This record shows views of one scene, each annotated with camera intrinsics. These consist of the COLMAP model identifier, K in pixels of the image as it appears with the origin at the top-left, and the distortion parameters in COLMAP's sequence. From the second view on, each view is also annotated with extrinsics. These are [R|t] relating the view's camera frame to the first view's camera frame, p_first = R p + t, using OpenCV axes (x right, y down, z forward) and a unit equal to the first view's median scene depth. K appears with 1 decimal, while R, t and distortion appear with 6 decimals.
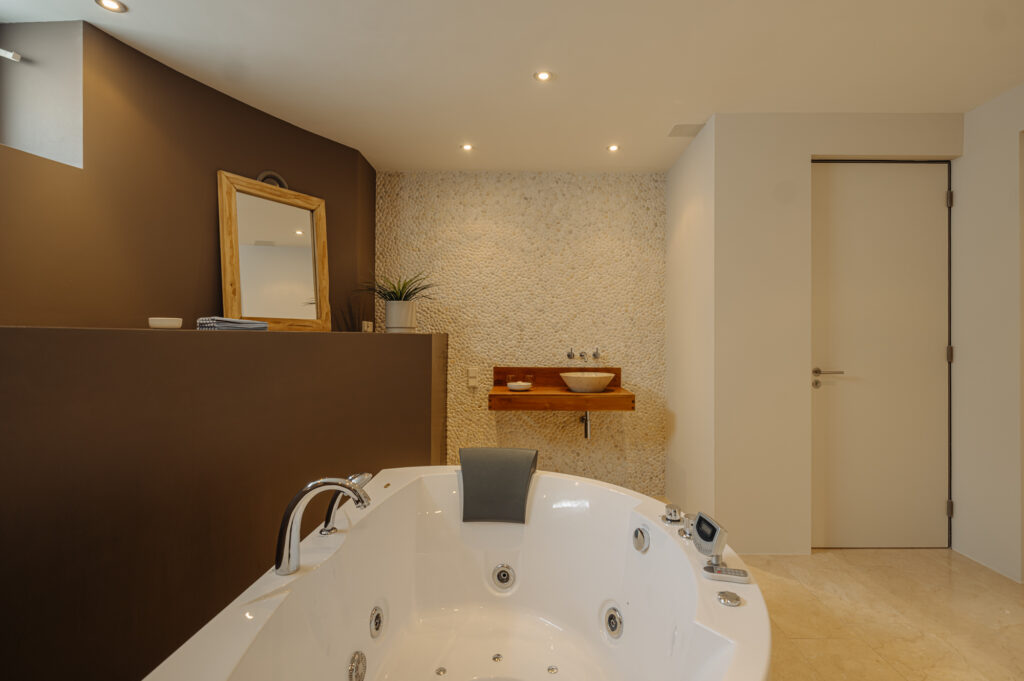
lens RADIAL K [[474.6, 0, 519.3], [0, 474.6, 332.6], [0, 0, 1]] dist [0.000636, 0.000396]
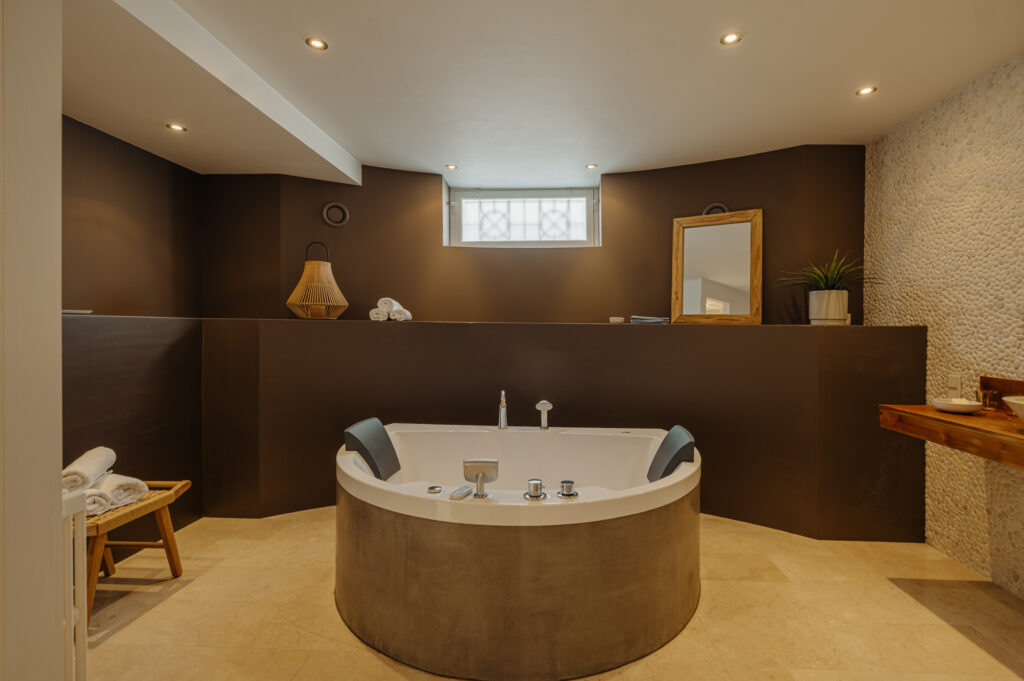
lens RADIAL K [[474.6, 0, 549.0], [0, 474.6, 332.4], [0, 0, 1]] dist [0.000636, 0.000396]
pose [[-0.001881, 0.005618, -0.999982, 0.597391], [-0.002297, 0.999982, 0.005622, 0.009670], [0.999996, 0.002308, -0.001869, 0.407426]]
